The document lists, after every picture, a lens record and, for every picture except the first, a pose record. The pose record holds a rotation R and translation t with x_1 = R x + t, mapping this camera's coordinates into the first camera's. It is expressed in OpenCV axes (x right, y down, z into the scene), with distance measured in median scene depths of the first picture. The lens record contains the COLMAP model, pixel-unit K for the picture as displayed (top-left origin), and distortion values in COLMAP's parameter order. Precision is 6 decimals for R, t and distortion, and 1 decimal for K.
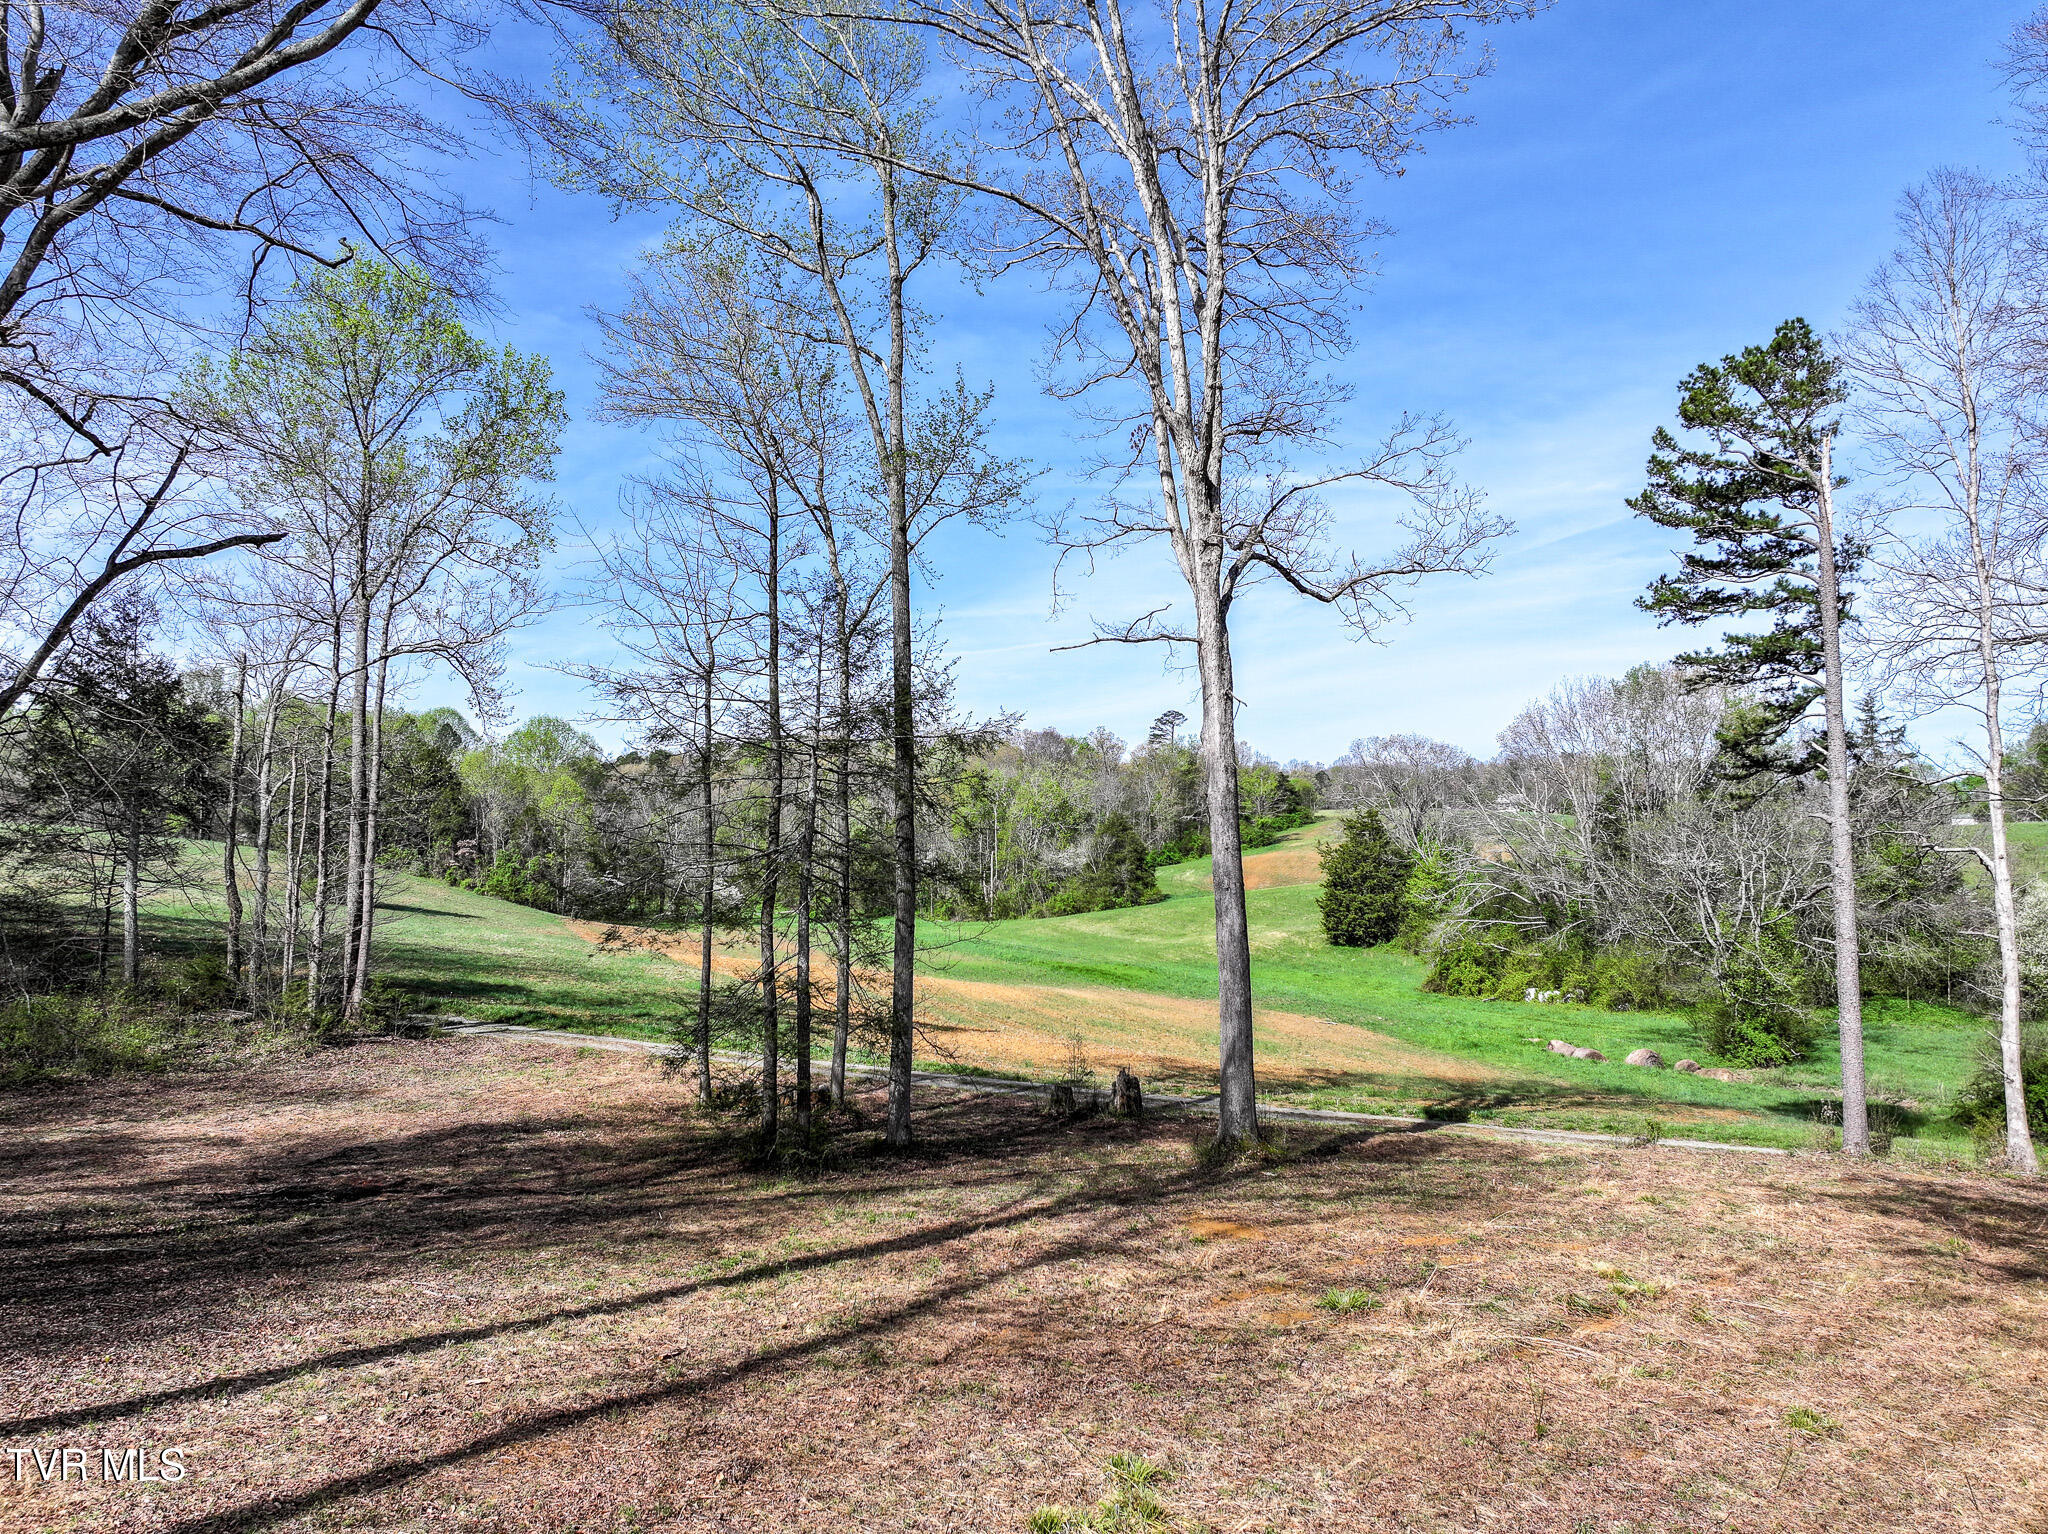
lens RADIAL K [[1440.3, 0, 1032.3], [0, 1440.3, 756.1], [0, 0, 1]] dist [0.004159, 0.011870]
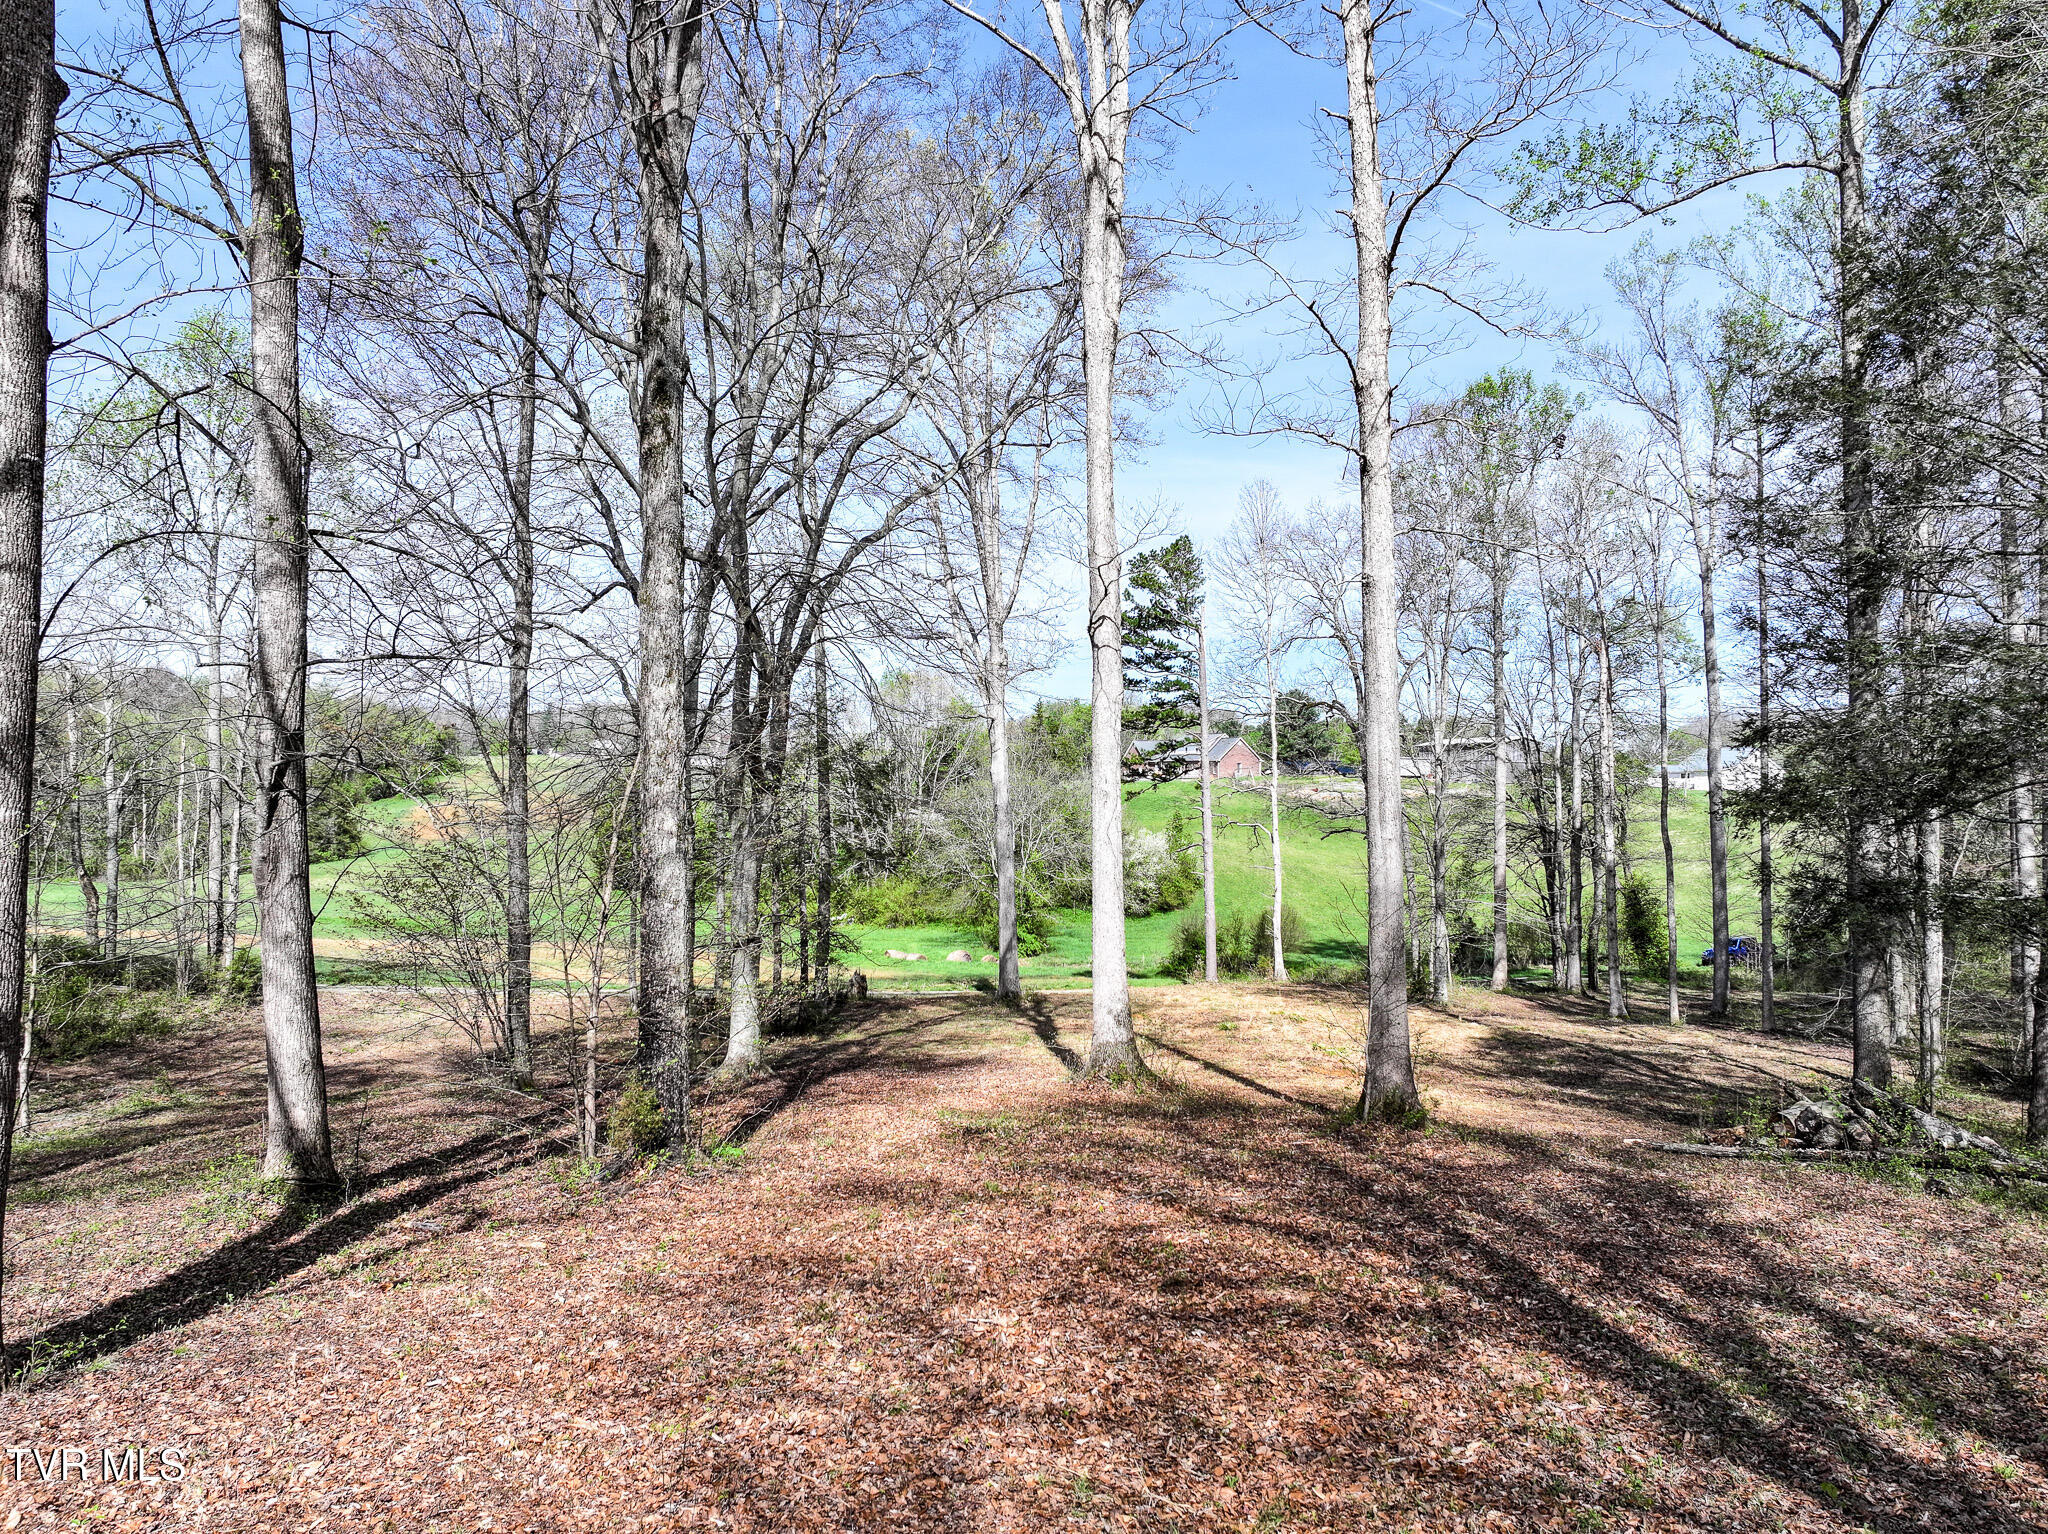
lens RADIAL K [[1440.3, 0, 1032.3], [0, 1440.3, 756.1], [0, 0, 1]] dist [0.004159, 0.011870]
pose [[0.798249, 0.014336, 0.602157, -0.674661], [-0.039528, 0.998808, 0.028622, -0.063690], [-0.601029, -0.046649, 0.797865, -0.331044]]
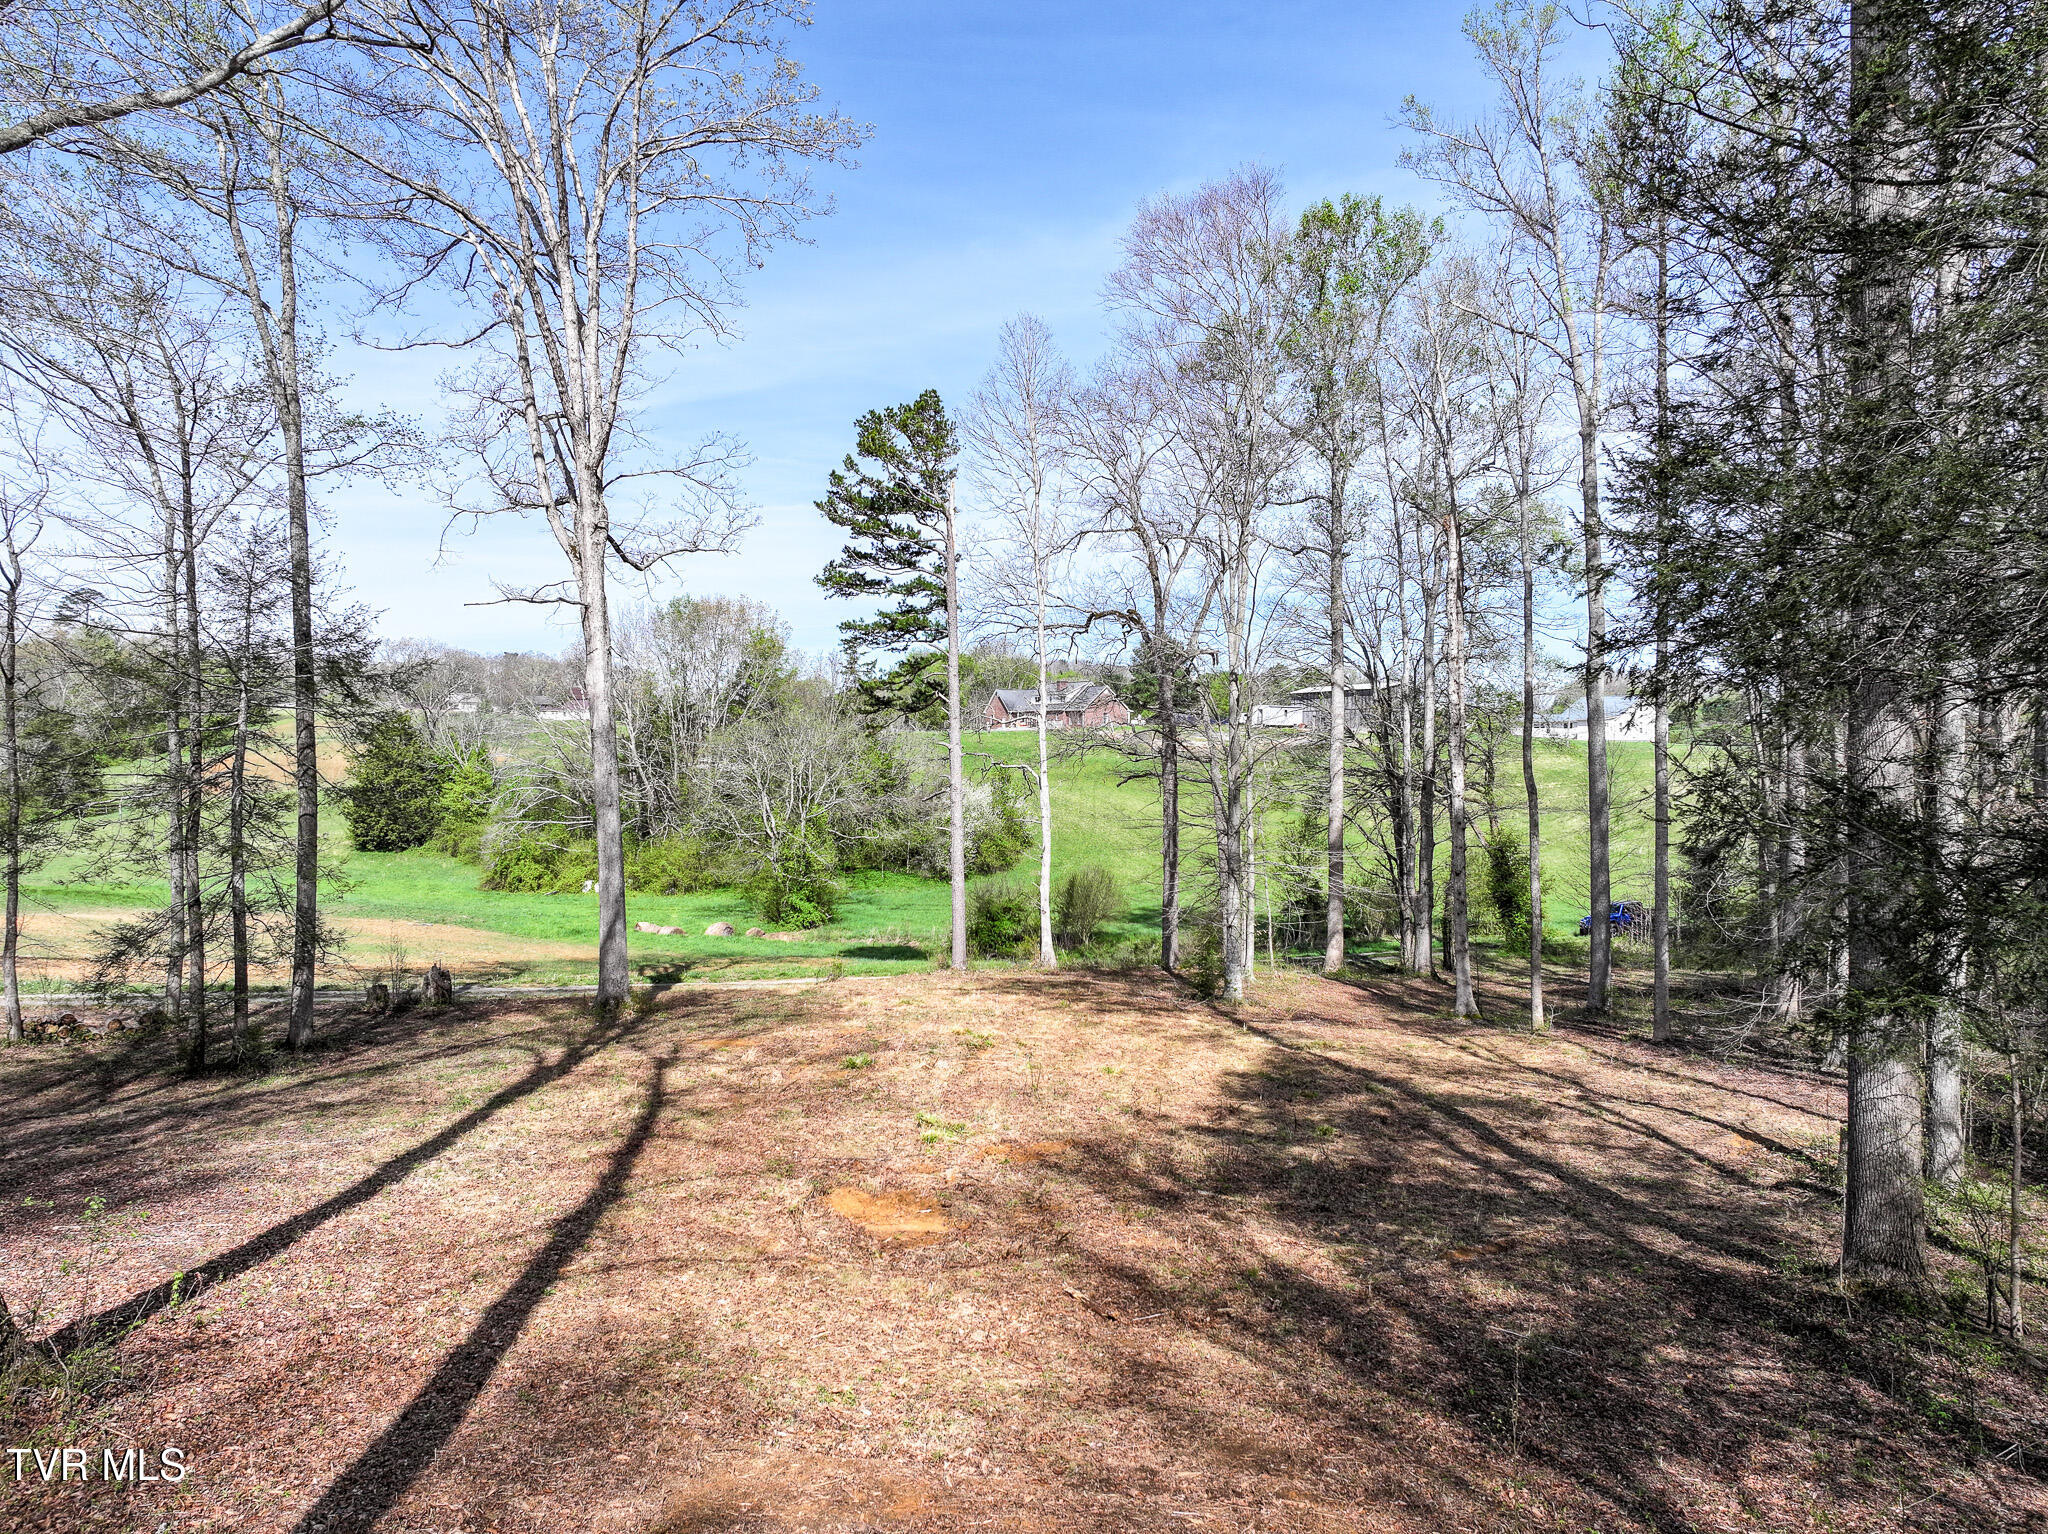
lens RADIAL K [[1441.4, 0, 1035.1], [0, 1441.4, 760.7], [0, 0, 1]] dist [0.013790, 0.005642]
pose [[0.754562, -0.004617, 0.656212, -0.299051], [-0.043851, 0.997385, 0.057440, -0.025681], [-0.654761, -0.072118, 0.752387, -0.140392]]
